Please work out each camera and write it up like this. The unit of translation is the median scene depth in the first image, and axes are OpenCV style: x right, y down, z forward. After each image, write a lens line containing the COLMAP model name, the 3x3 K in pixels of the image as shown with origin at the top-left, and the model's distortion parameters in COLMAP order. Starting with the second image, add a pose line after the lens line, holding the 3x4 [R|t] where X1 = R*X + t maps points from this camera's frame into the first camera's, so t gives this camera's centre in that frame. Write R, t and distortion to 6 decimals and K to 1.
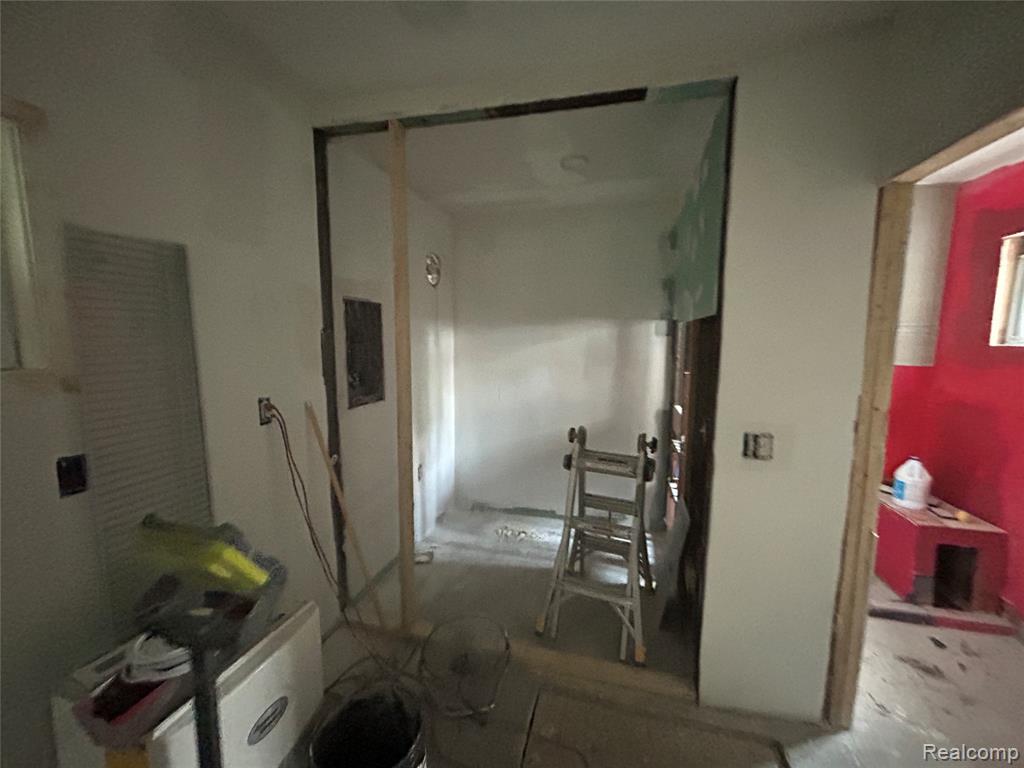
lens RADIAL K [[410.5, 0, 509.3], [0, 410.5, 389.5], [0, 0, 1]] dist [-0.011211, -0.000068]
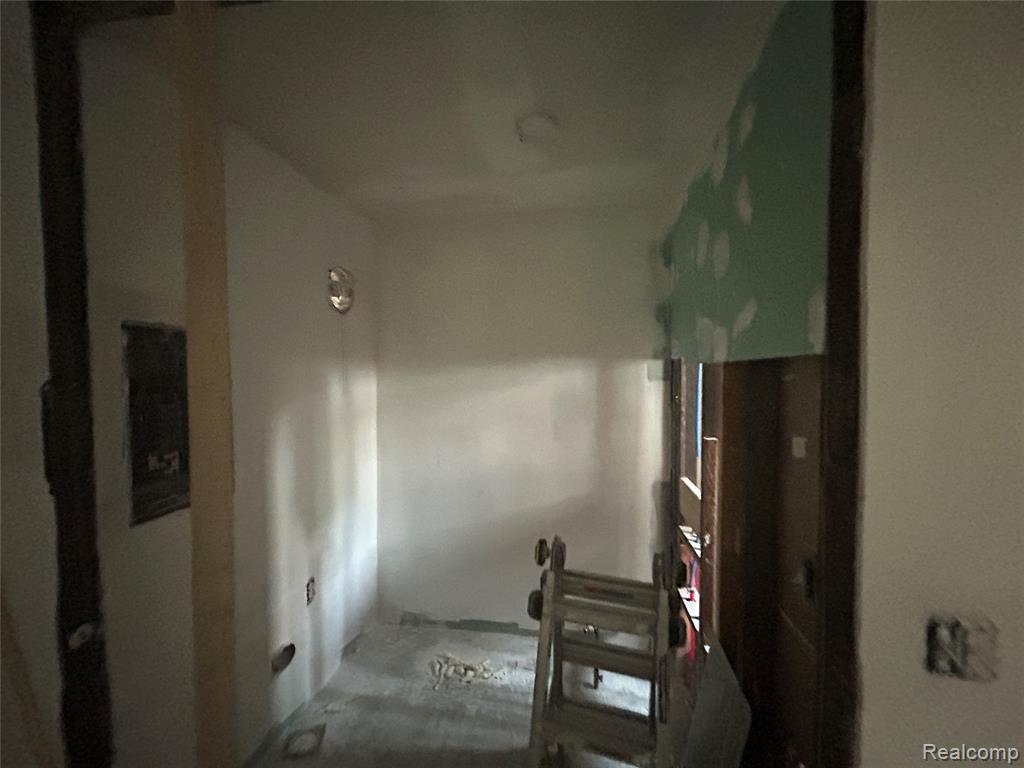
lens RADIAL K [[410.5, 0, 515.0], [0, 410.5, 382.9], [0, 0, 1]] dist [-0.011211, -0.000068]
pose [[0.994518, -0.007048, 0.104326, 0.040159], [0.017461, 0.994910, -0.099240, -0.057057], [-0.103095, 0.100517, 0.989580, 0.291531]]
